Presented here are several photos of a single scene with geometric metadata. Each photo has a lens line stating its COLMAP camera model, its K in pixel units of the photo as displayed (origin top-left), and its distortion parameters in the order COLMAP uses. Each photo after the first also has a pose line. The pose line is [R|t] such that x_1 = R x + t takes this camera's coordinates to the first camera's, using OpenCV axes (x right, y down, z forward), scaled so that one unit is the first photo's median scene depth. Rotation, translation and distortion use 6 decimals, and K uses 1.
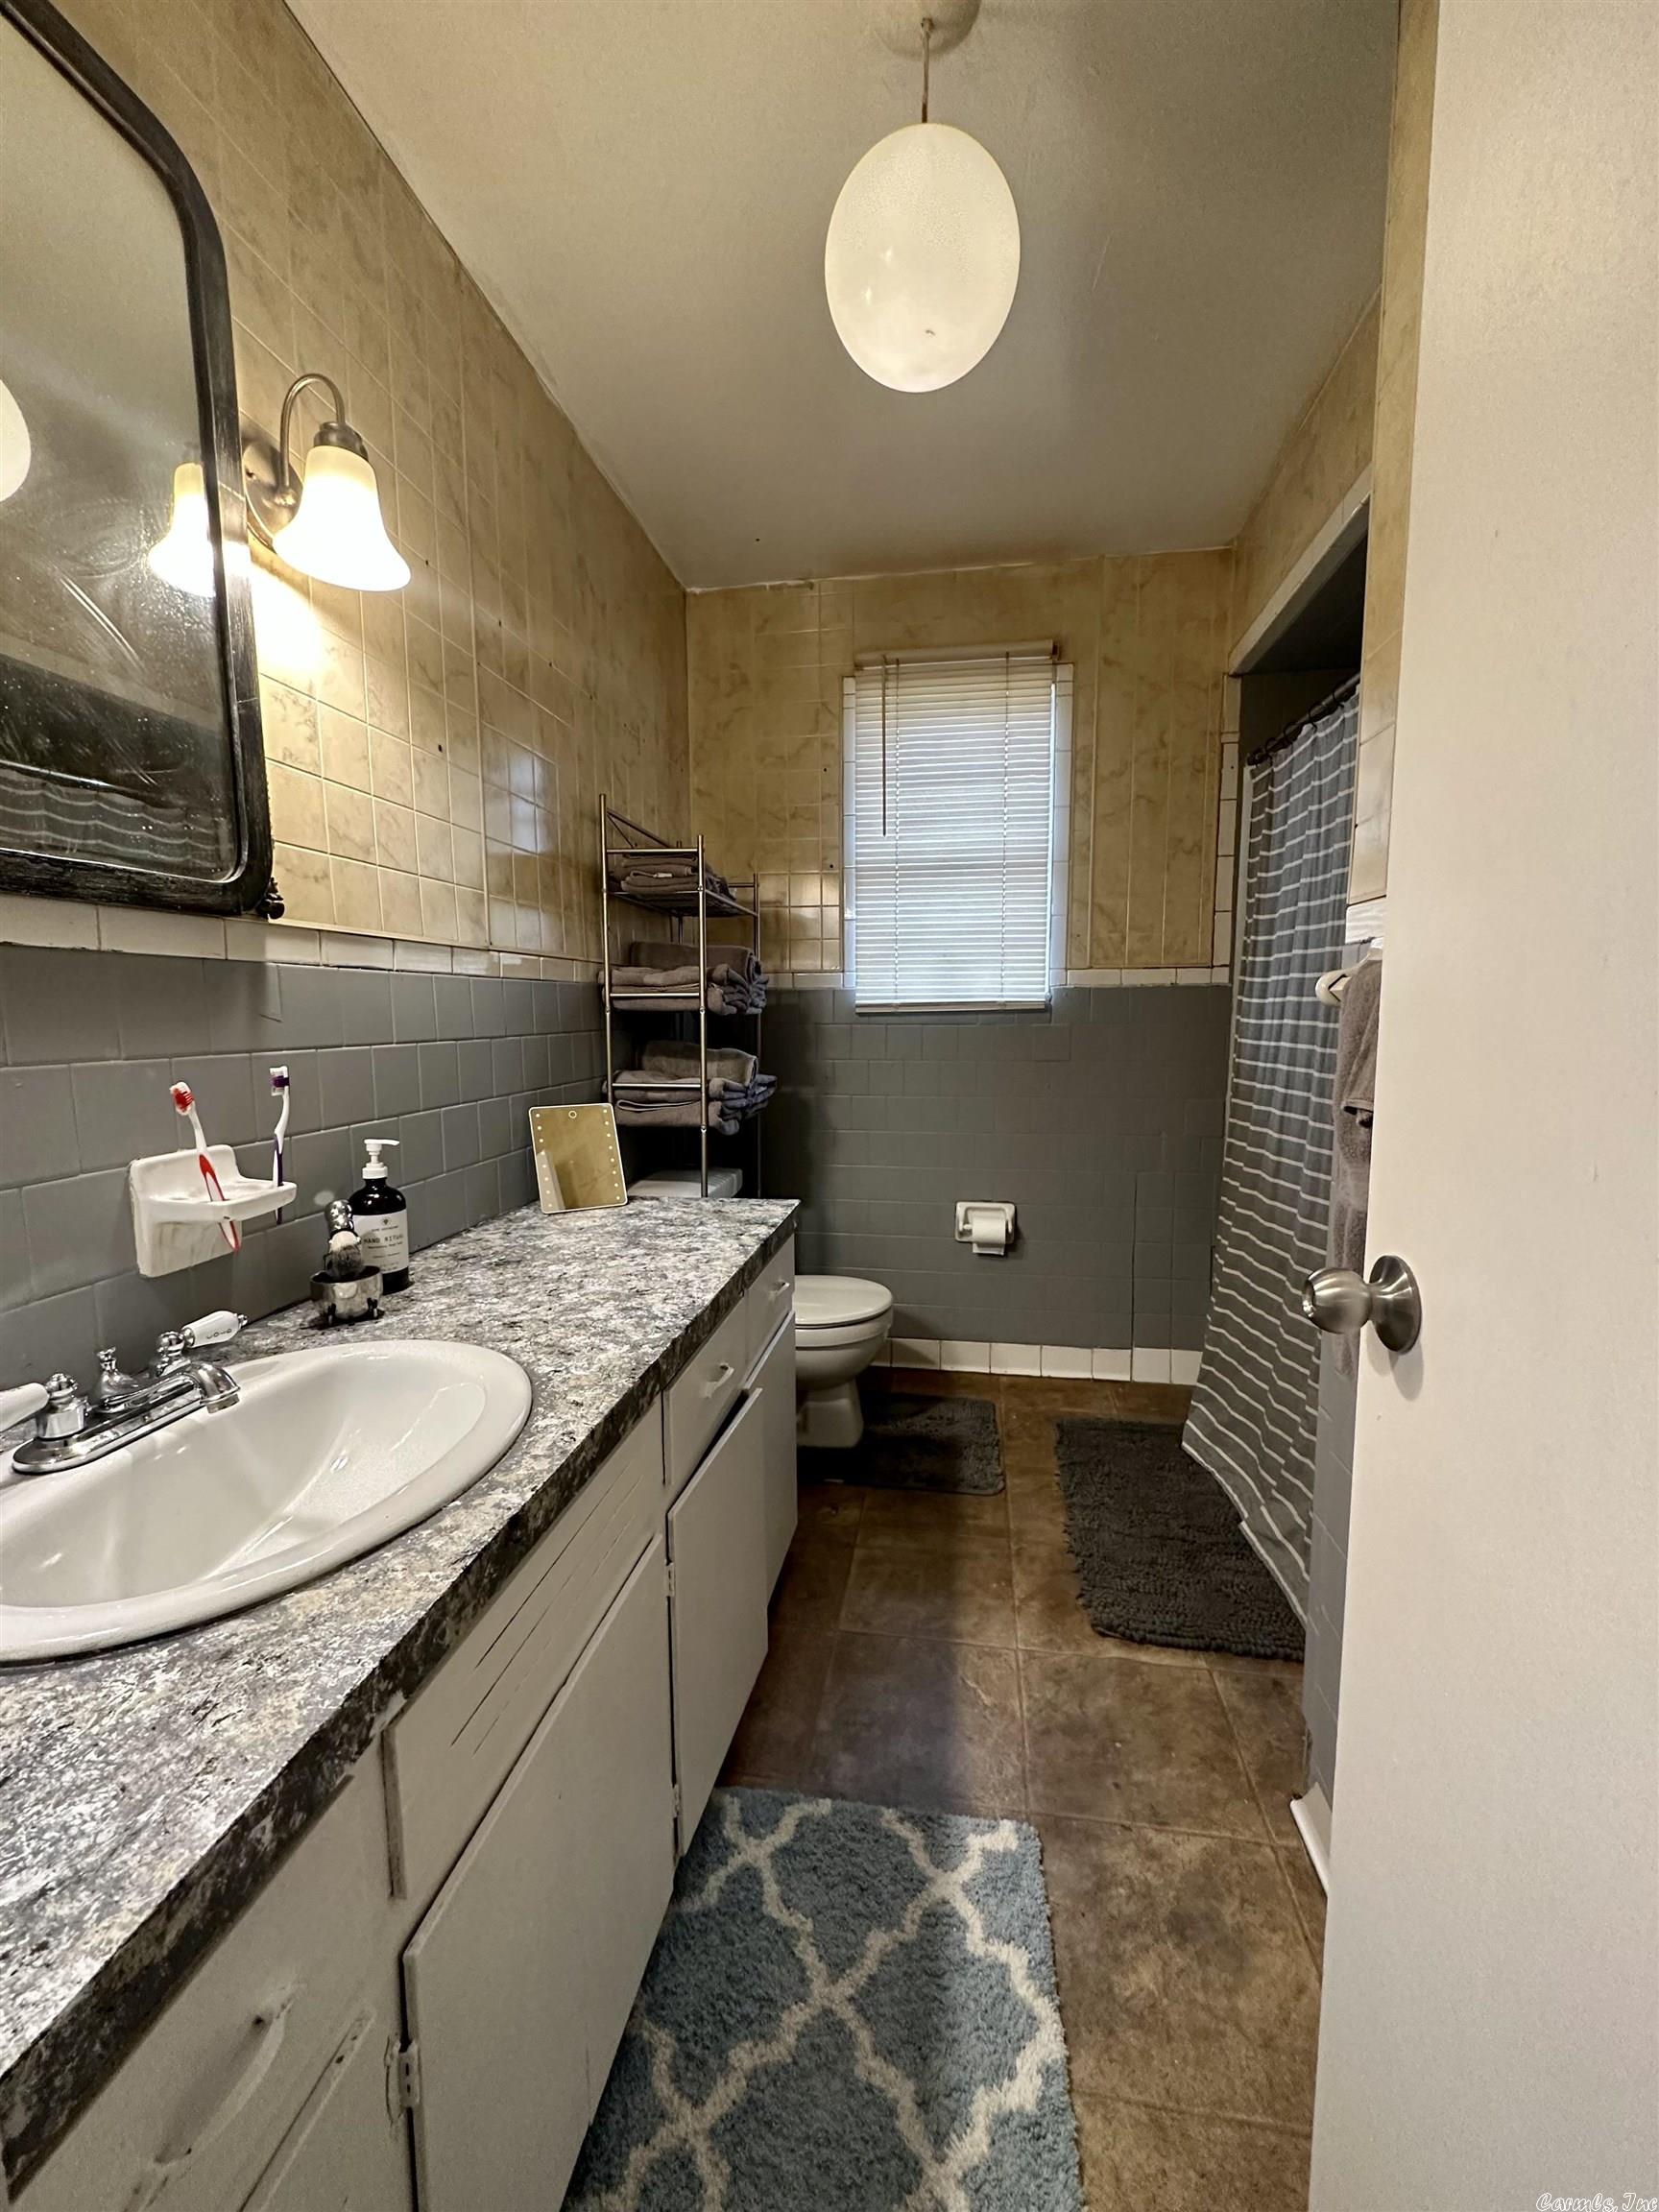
lens RADIAL K [[885.0, 0, 831.9], [0, 885.0, 1107.9], [0, 0, 1]] dist [-0.000404, -0.000051]
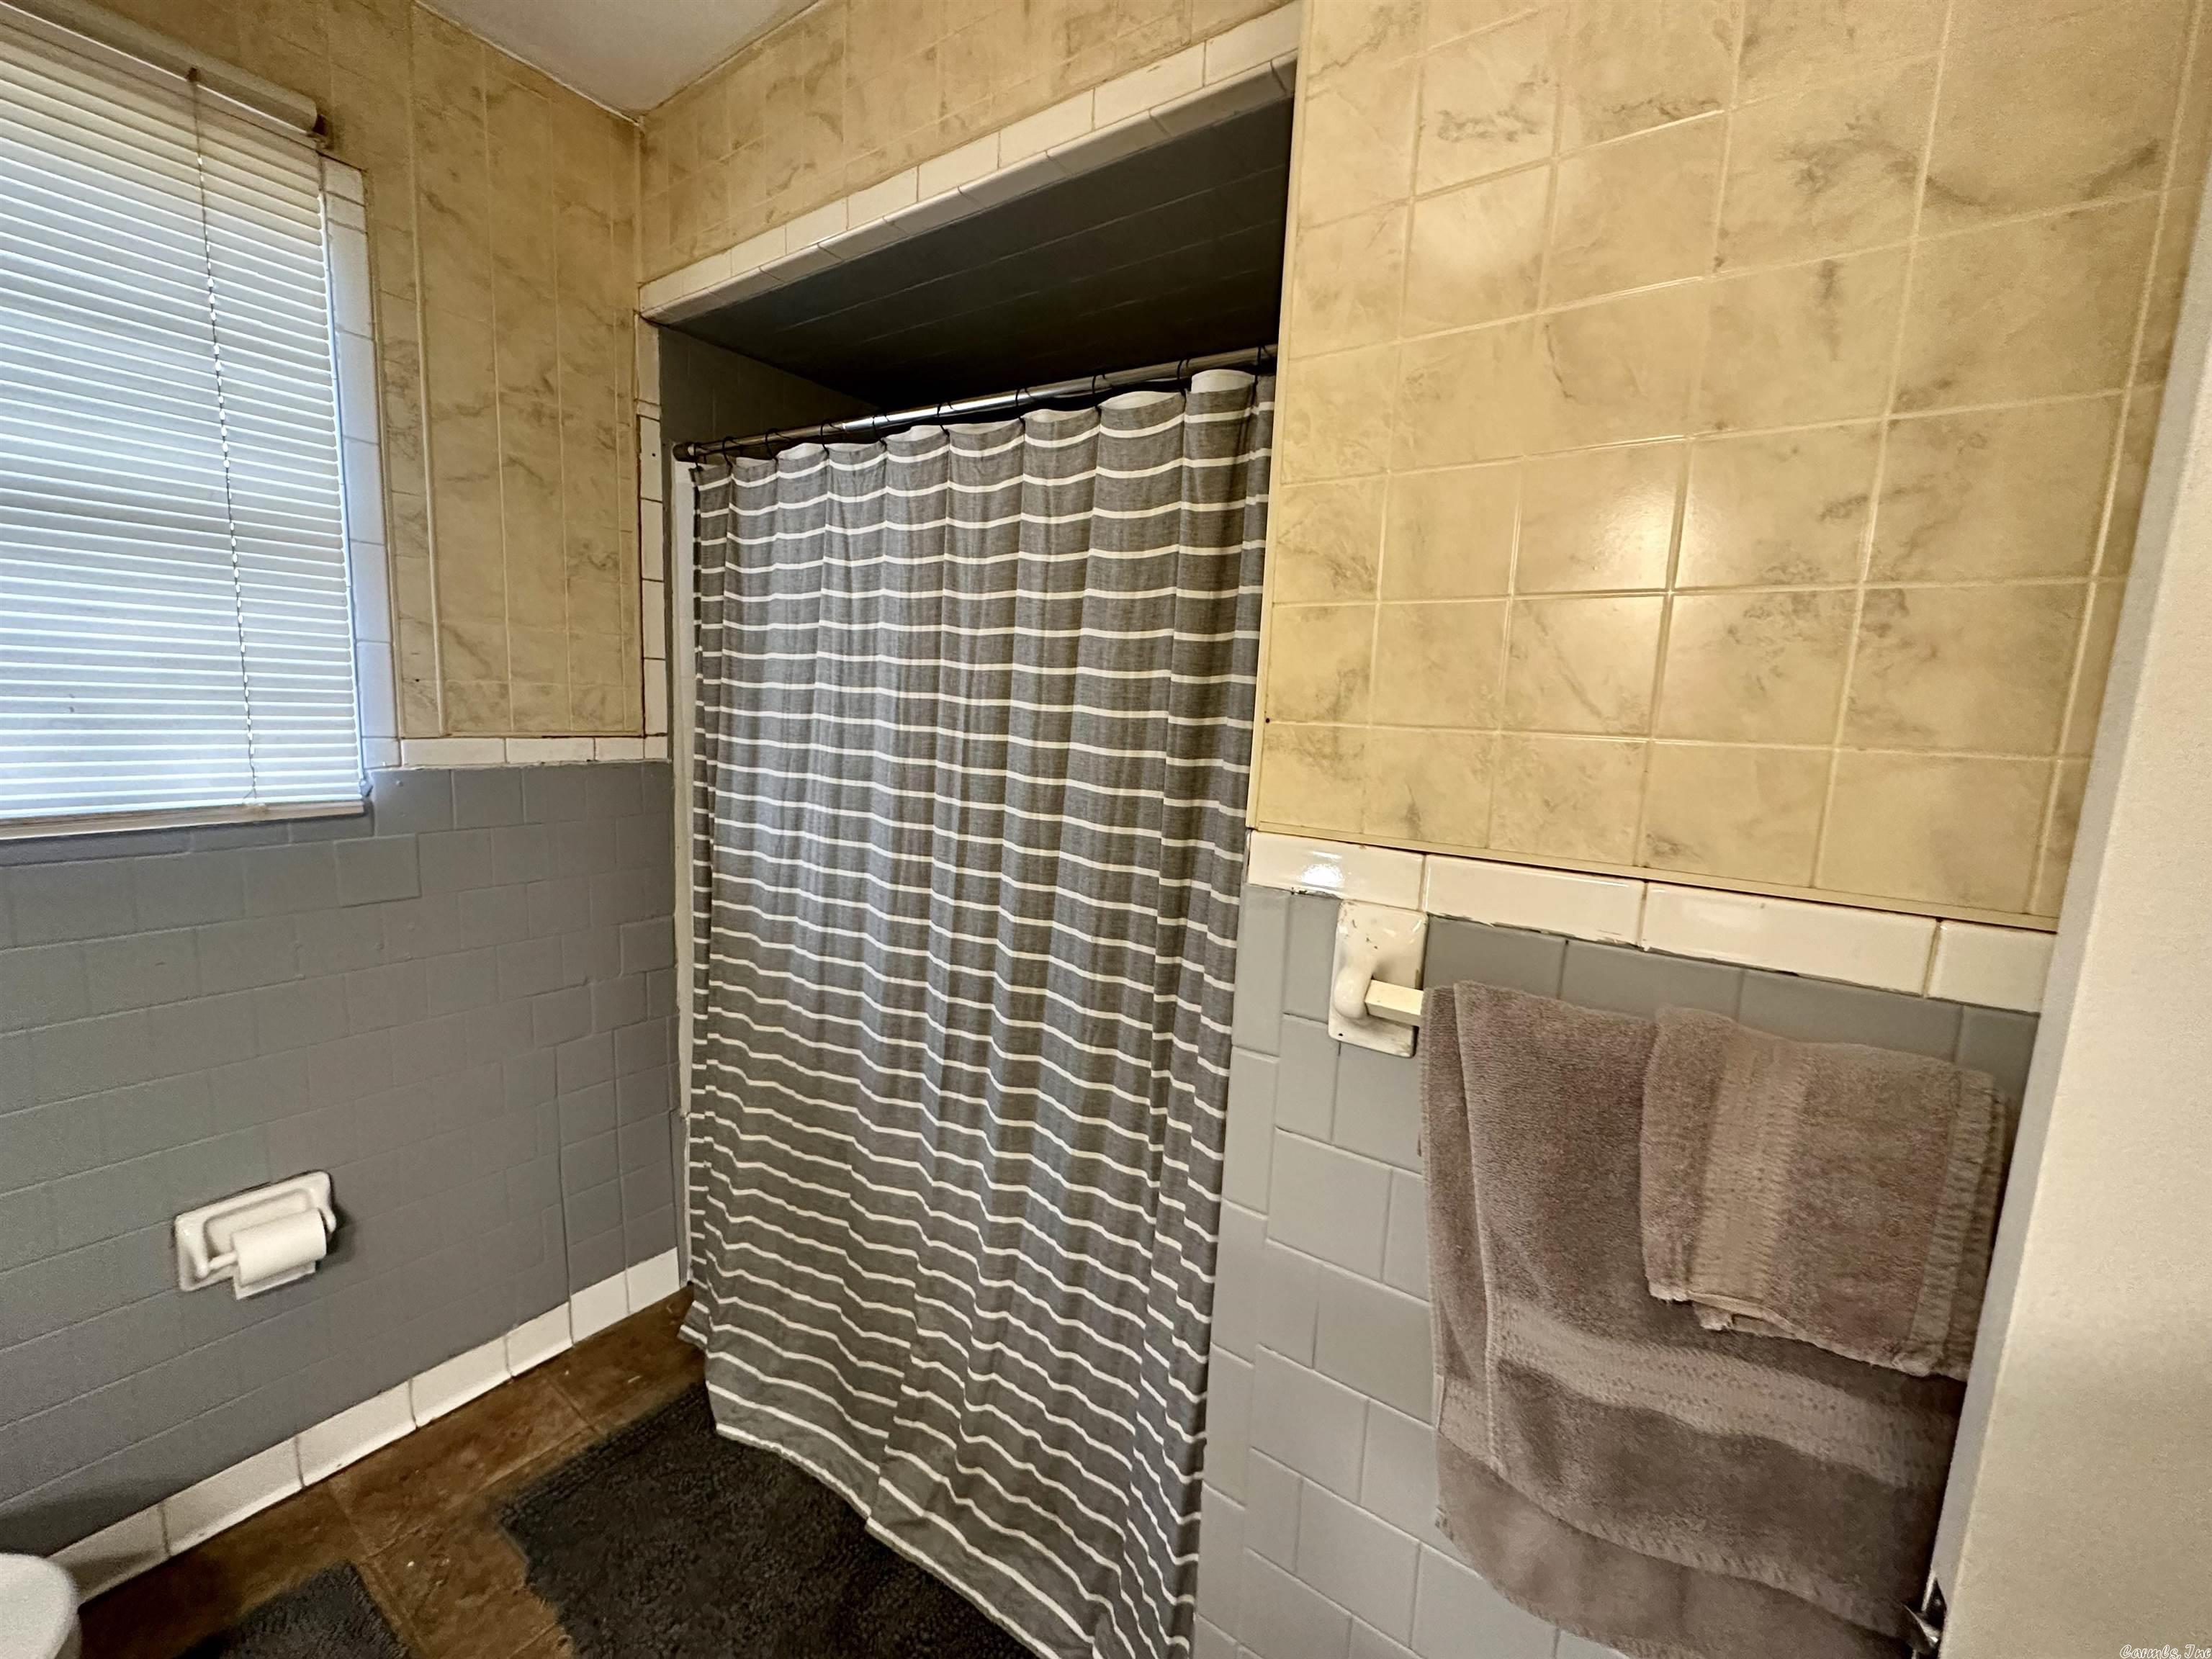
lens RADIAL K [[885.0, 0, 1109.3], [0, 885.0, 829.3], [0, 0, 1]] dist [-0.000404, -0.000051]
pose [[0.444889, -0.102268, 0.889728, -0.041075], [0.048747, 0.994751, 0.089965, -0.128928], [-0.894258, 0.003347, 0.447539, 0.346137]]
